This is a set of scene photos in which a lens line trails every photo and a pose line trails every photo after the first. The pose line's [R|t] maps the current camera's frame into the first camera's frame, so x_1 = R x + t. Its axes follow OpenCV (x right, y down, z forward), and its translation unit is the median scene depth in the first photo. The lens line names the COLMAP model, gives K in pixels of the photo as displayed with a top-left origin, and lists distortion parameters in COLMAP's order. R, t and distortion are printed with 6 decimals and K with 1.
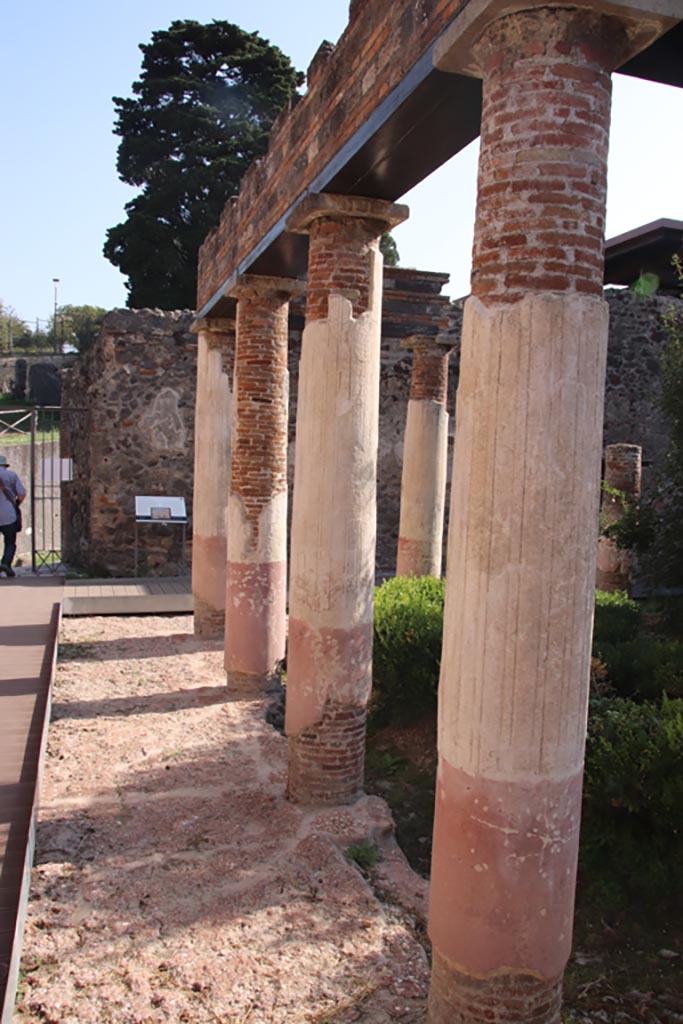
lens RADIAL K [[847.6, 0, 342.0], [0, 847.6, 514.9], [0, 0, 1]] dist [-0.106380, 0.072738]
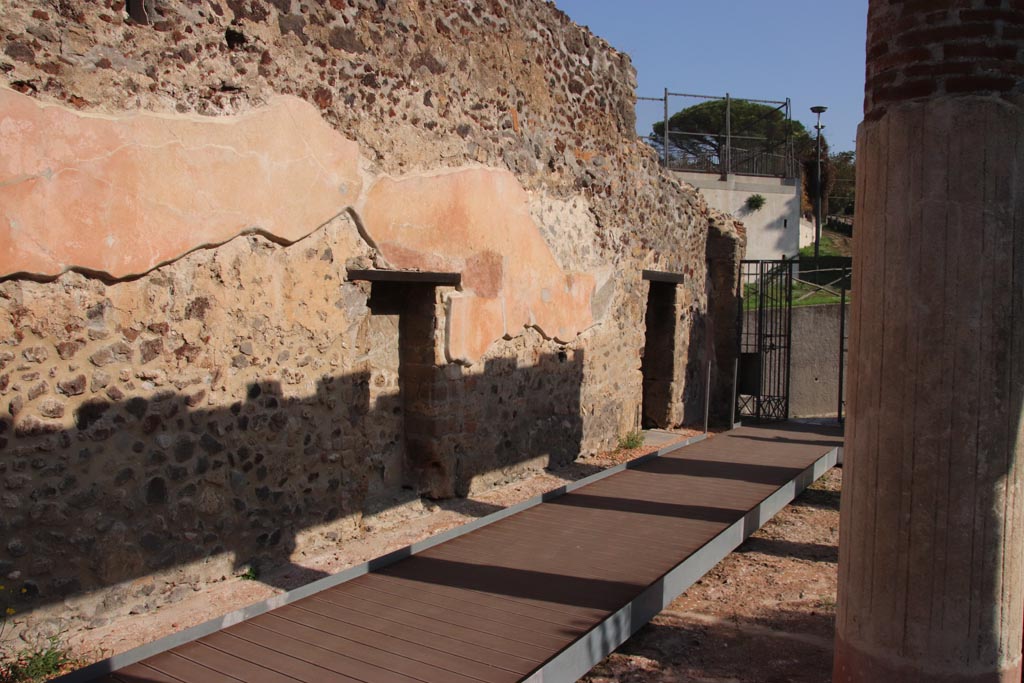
lens RADIAL K [[847.6, 0, 508.0], [0, 847.6, 341.4], [0, 0, 1]] dist [-0.106380, 0.072738]
pose [[0.664657, 0.018951, -0.746908, 0.599771], [-0.044708, 0.998896, -0.014440, 0.016549], [0.745809, 0.042991, 0.664771, 0.117953]]
